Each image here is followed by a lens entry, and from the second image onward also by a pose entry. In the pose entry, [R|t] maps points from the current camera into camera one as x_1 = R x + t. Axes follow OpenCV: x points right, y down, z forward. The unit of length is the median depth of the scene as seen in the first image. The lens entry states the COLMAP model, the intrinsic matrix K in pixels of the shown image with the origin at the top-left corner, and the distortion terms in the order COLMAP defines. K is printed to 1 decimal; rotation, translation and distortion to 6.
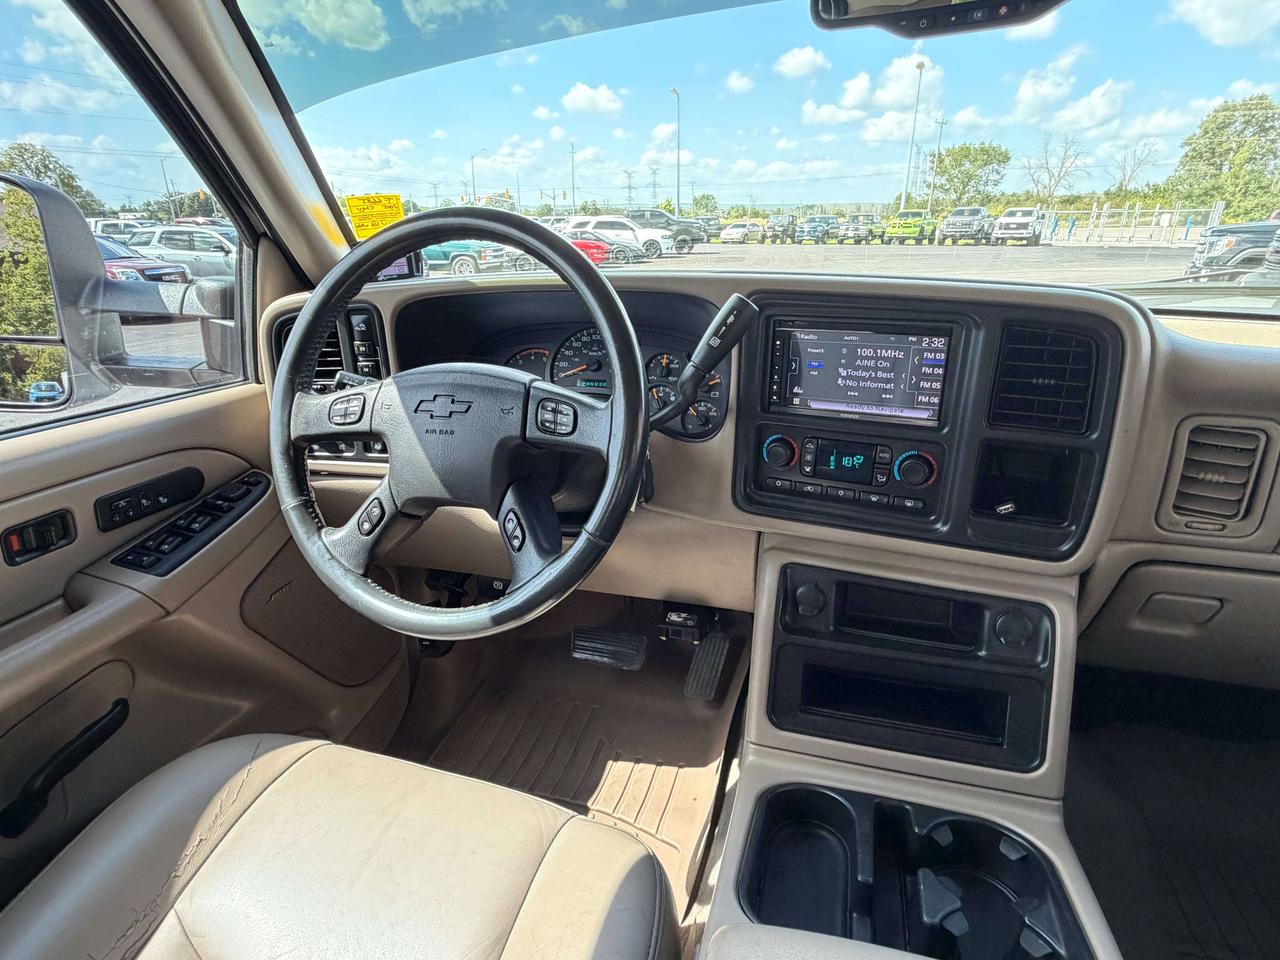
lens RADIAL K [[685.2, 0, 629.6], [0, 685.2, 485.1], [0, 0, 1]] dist [0.002313, 0.001527]
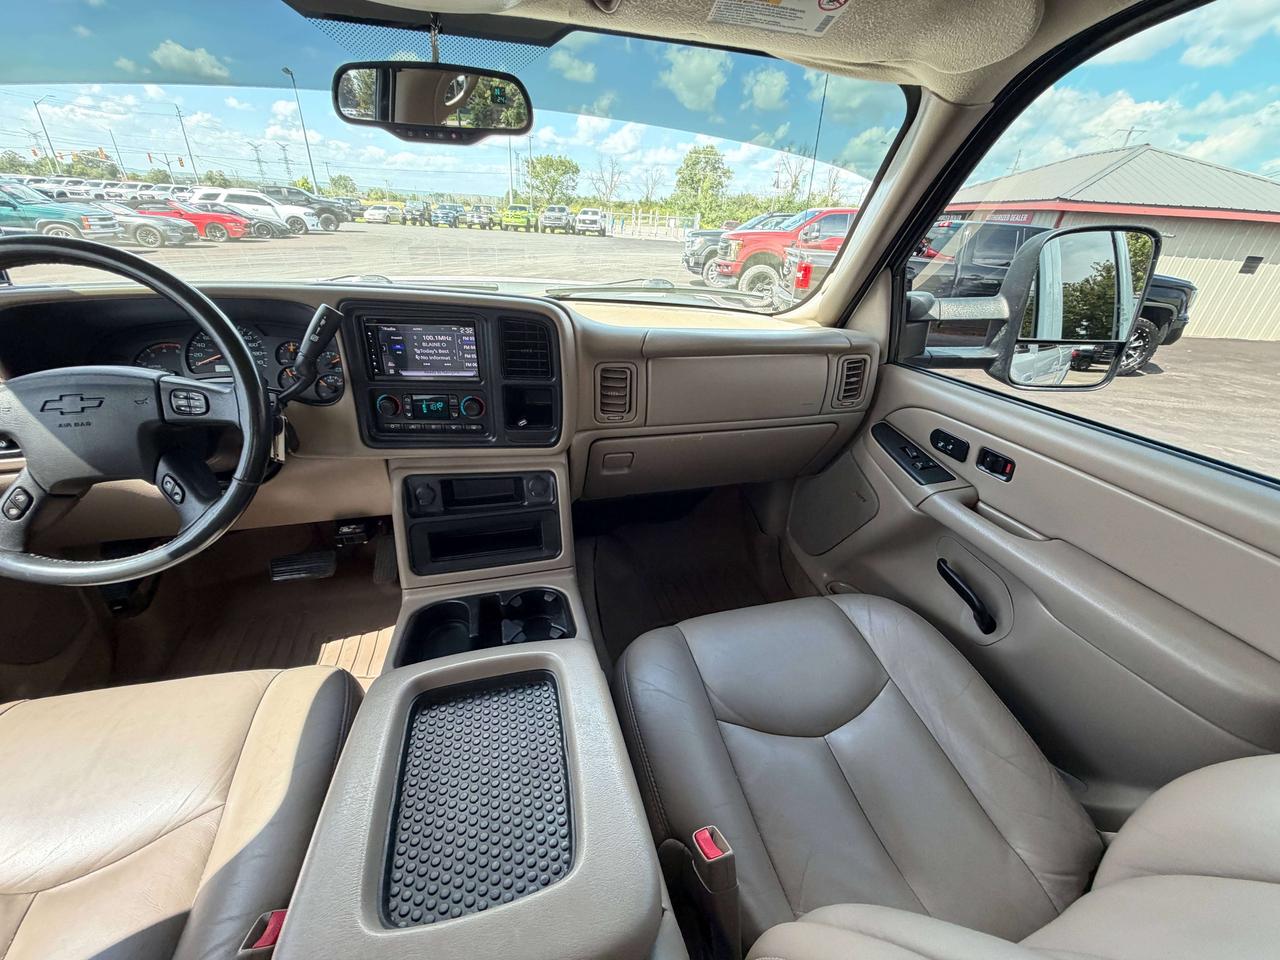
lens RADIAL K [[512.5, 0, 635.2], [0, 512.5, 482.4], [0, 0, 1]] dist [0.001119, 0.000261]
pose [[0.845469, -0.196502, 0.496558, 0.086700], [0.134320, 0.978196, 0.158398, 0.012213], [-0.516857, -0.067222, 0.853428, -0.286432]]
